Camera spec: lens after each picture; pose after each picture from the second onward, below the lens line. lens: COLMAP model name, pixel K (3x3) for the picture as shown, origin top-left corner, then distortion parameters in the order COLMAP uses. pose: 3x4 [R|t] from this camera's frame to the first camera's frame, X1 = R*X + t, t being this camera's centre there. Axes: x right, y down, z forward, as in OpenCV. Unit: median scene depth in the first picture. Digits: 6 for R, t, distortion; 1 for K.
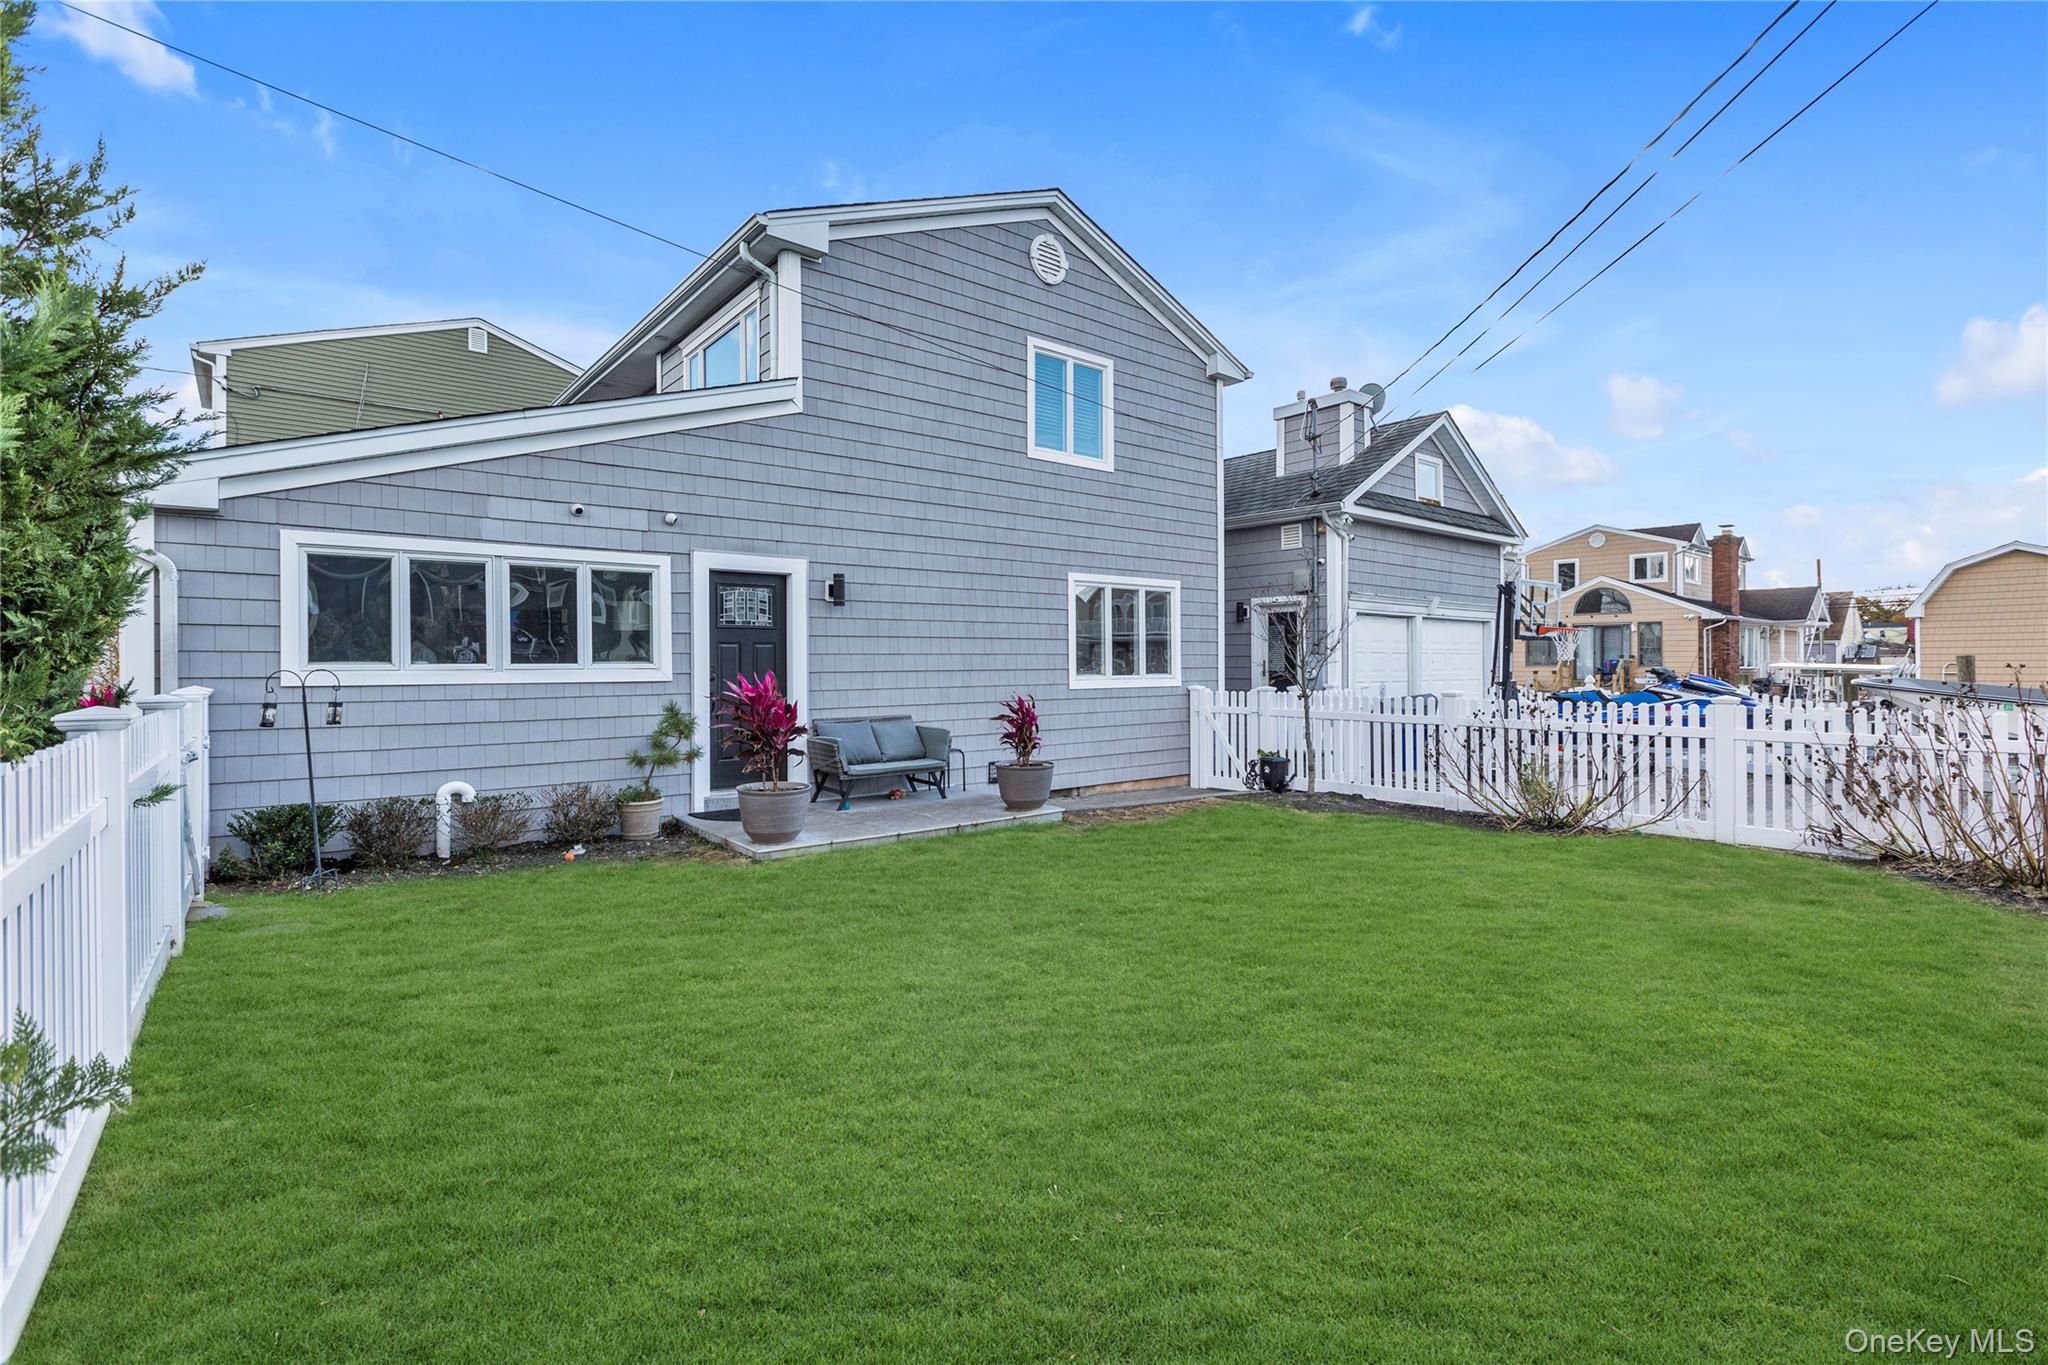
lens RADIAL K [[925.8, 0, 1023.5], [0, 925.8, 649.0], [0, 0, 1]] dist [0.000216, 0.000335]
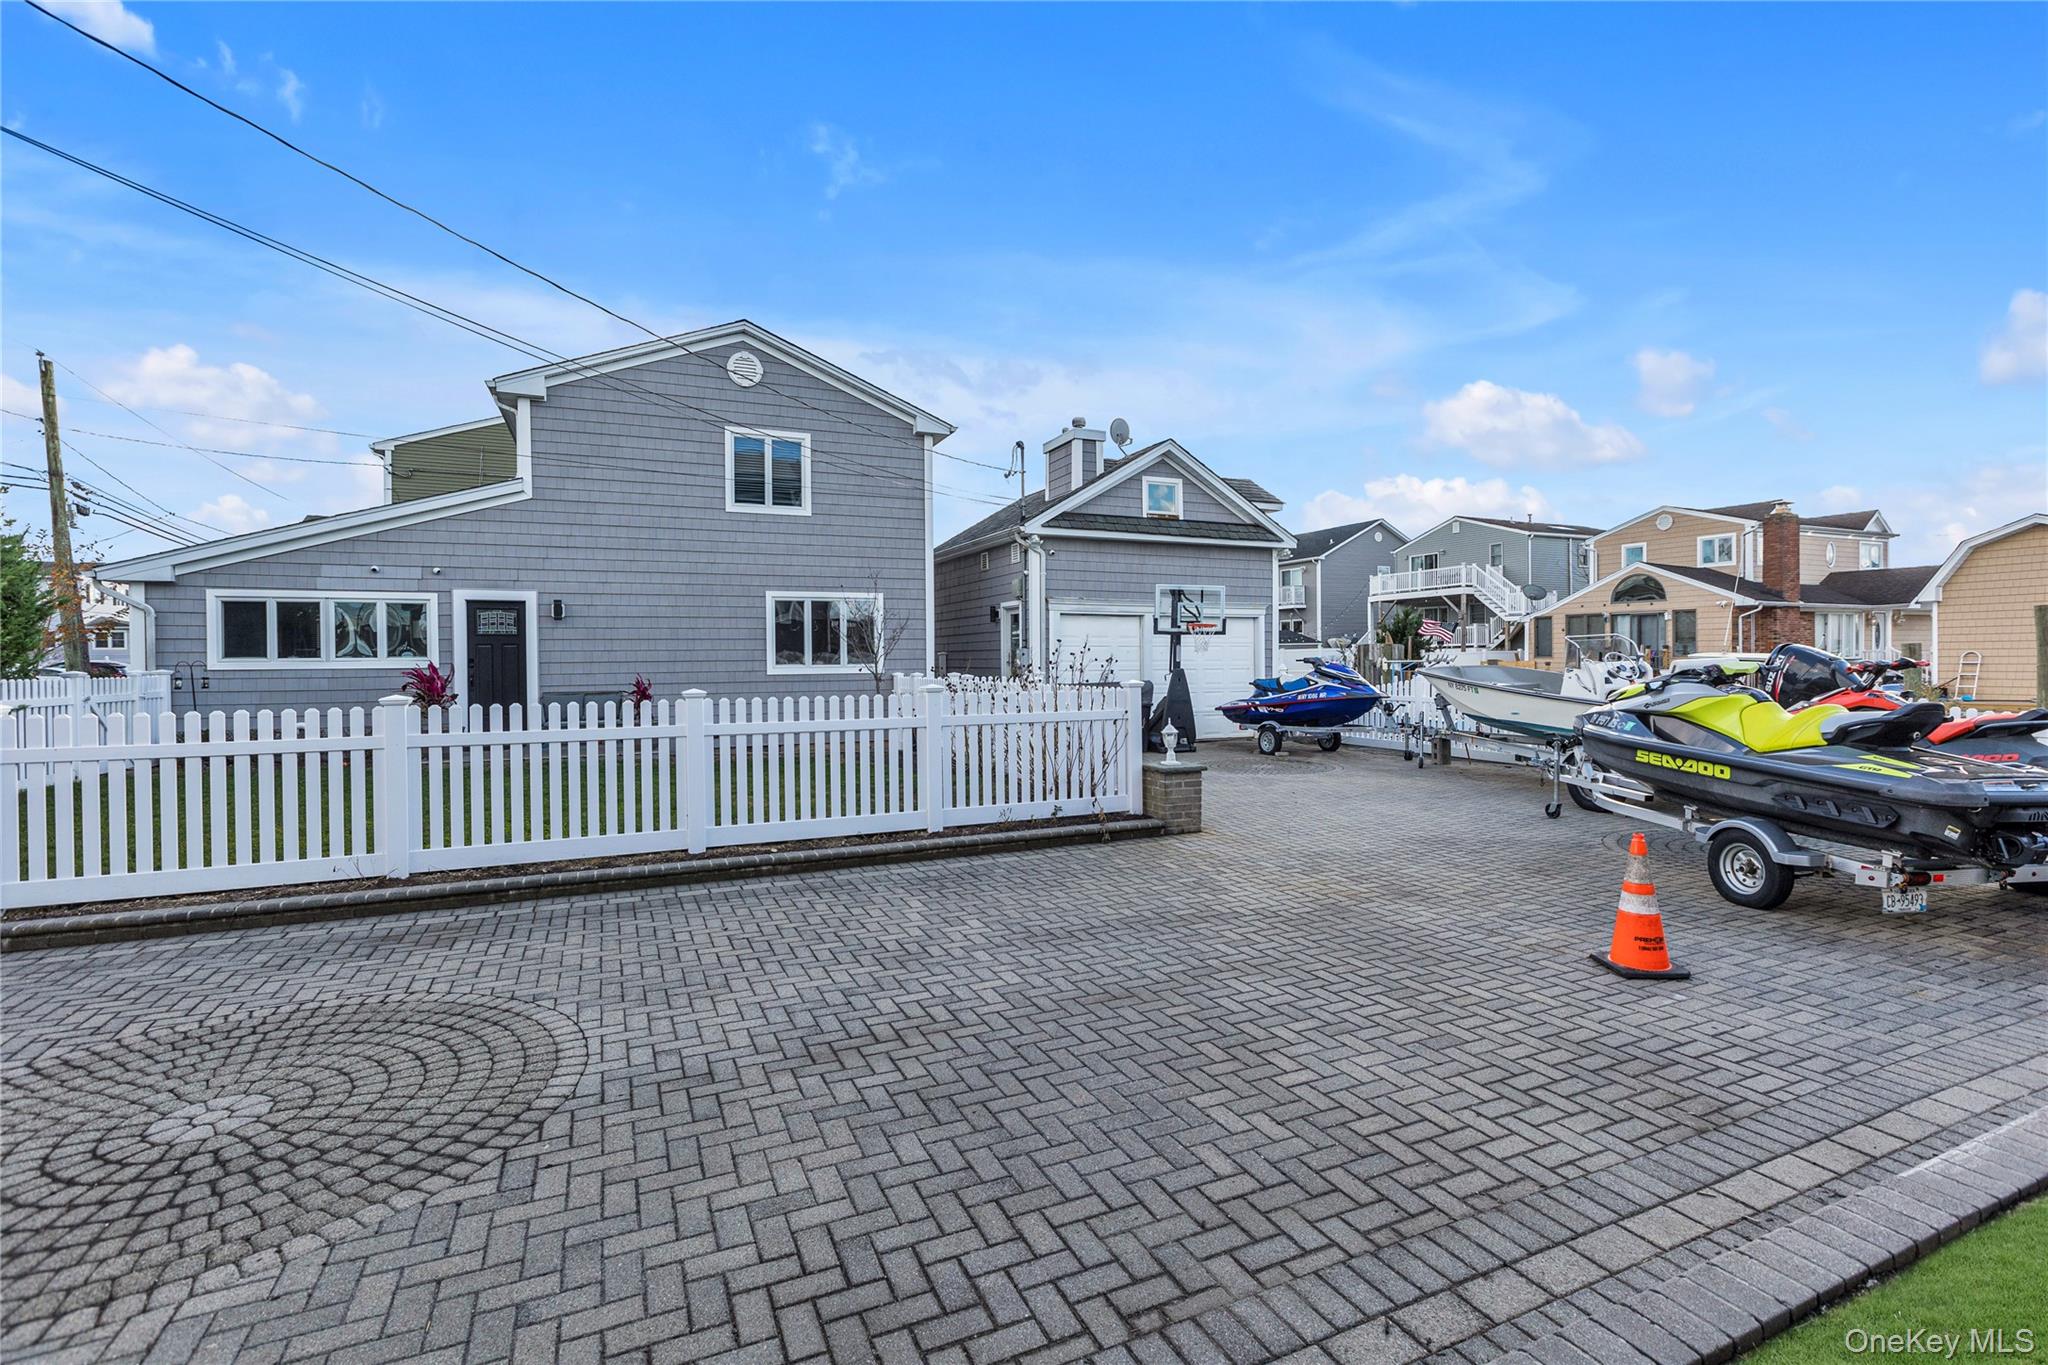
lens RADIAL K [[925.8, 0, 1023.5], [0, 925.8, 649.0], [0, 0, 1]] dist [0.000216, 0.000335]
pose [[0.963862, -0.006894, -0.266314, 0.763915], [0.008570, 0.999950, 0.005132, 0.000469], [0.266266, -0.007229, 0.963873, -0.232658]]
